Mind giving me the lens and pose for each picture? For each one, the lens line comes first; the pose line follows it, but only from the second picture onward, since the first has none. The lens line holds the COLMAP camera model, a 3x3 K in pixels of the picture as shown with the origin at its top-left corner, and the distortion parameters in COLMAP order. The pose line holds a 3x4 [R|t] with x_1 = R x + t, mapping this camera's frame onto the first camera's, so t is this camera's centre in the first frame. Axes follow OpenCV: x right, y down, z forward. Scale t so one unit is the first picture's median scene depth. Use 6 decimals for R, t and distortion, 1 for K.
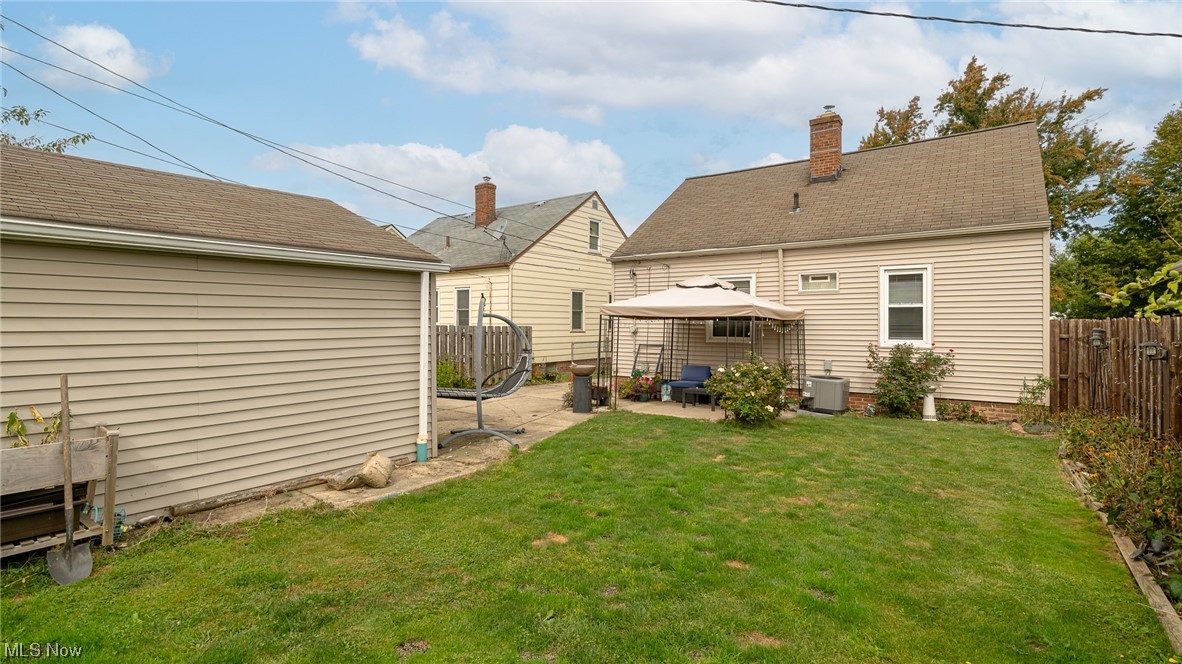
lens RADIAL K [[533.6, 0, 591.0], [0, 533.6, 332.0], [0, 0, 1]] dist [-0.006518, -0.000145]
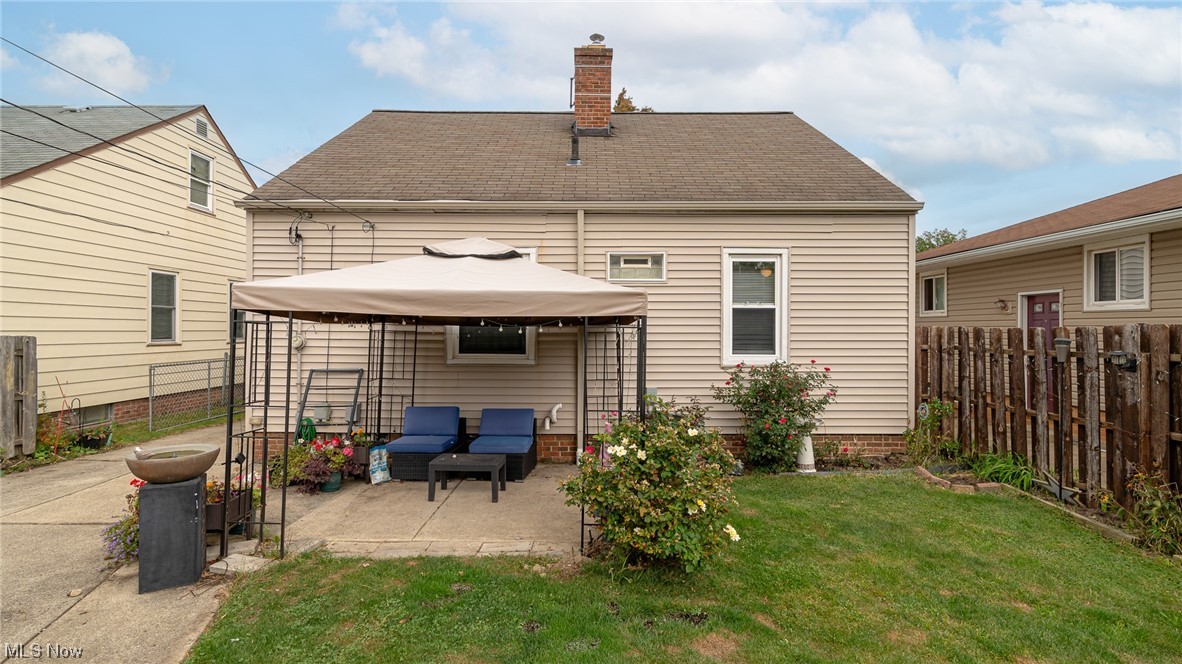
lens RADIAL K [[533.6, 0, 591.0], [0, 533.6, 332.0], [0, 0, 1]] dist [-0.006518, -0.000145]
pose [[0.797653, -0.001452, 0.603115, -0.006234], [0.007924, 0.999936, -0.008073, -0.008917], [-0.603065, 0.011219, 0.797614, 0.448317]]
